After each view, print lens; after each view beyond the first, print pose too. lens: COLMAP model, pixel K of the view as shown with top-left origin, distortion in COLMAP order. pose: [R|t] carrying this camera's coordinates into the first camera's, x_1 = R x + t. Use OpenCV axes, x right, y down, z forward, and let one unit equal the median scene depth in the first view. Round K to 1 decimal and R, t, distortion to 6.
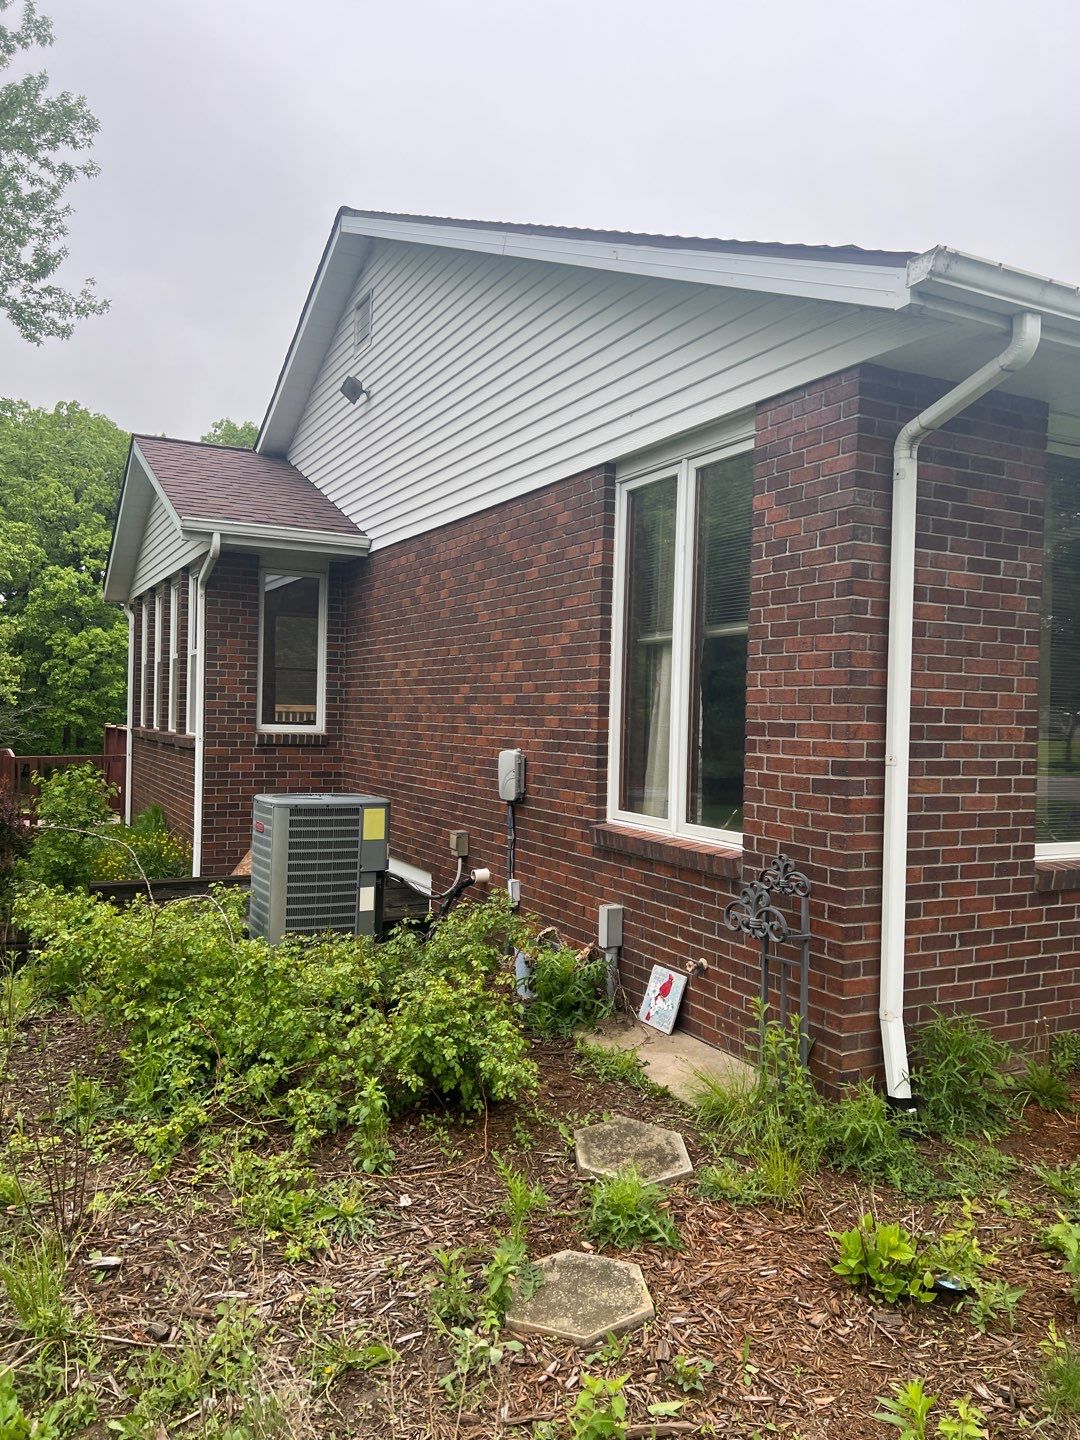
lens RADIAL K [[1079.4, 0, 541.6], [0, 1079.4, 718.1], [0, 0, 1]] dist [0.050746, 0.002338]
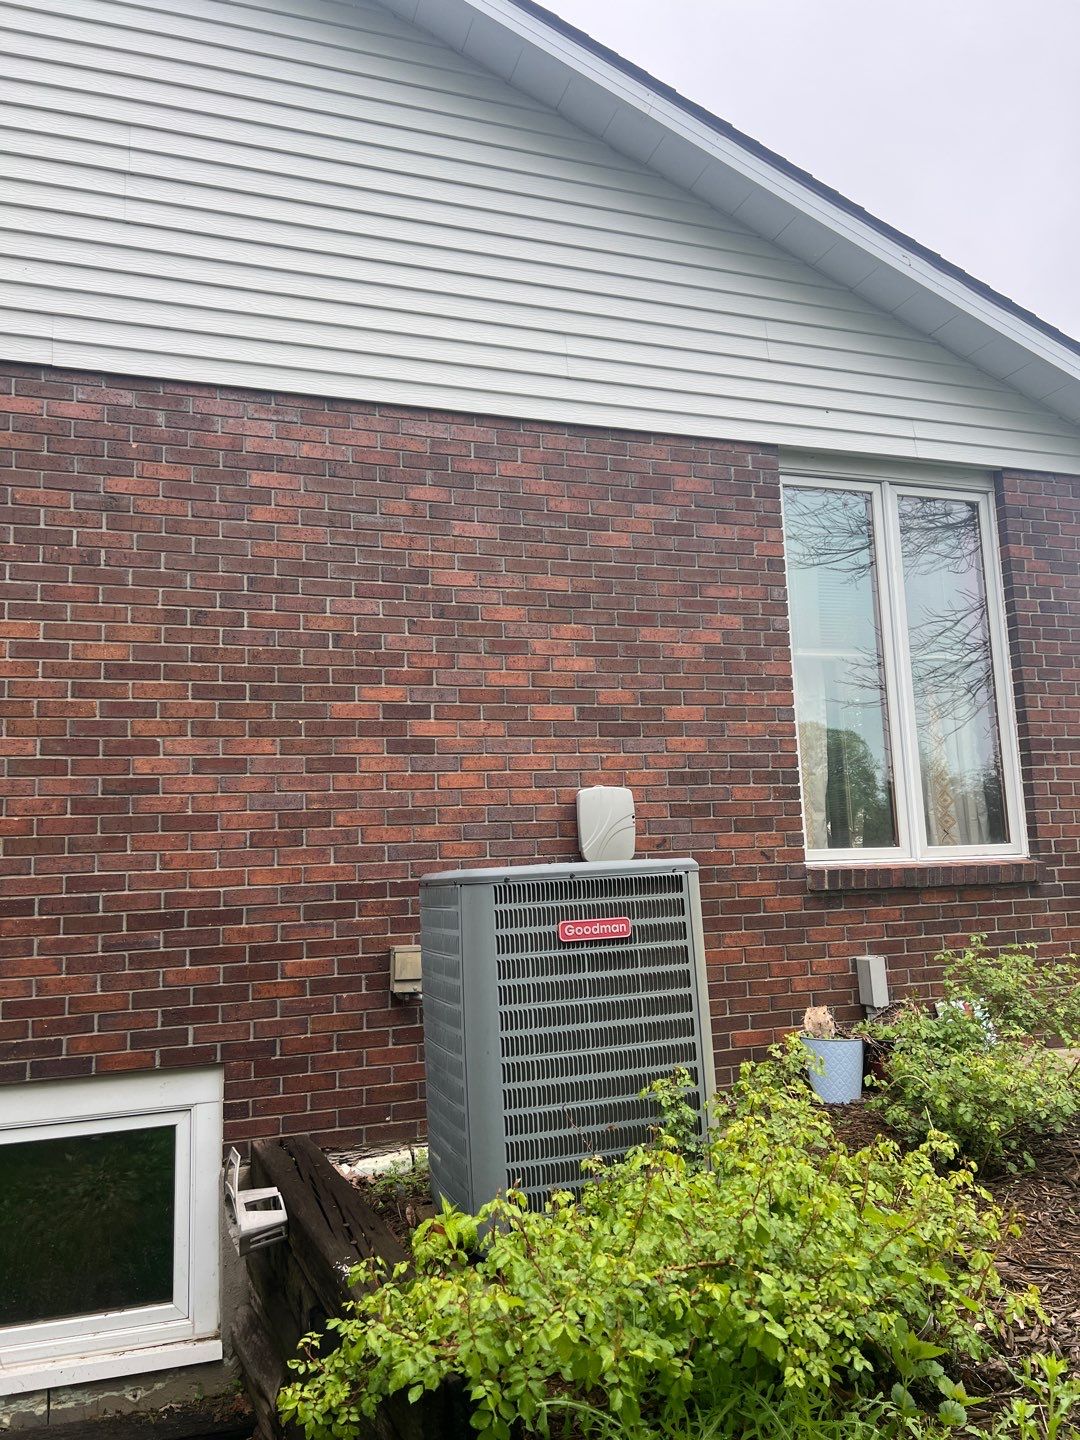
lens RADIAL K [[1079.4, 0, 539.5], [0, 1079.4, 714.5], [0, 0, 1]] dist [0.050746, 0.002338]
pose [[0.135285, 0.112713, 0.984375, -0.776017], [0.046475, 0.991693, -0.119938, 0.070980], [-0.989716, 0.061975, 0.128923, 1.060451]]
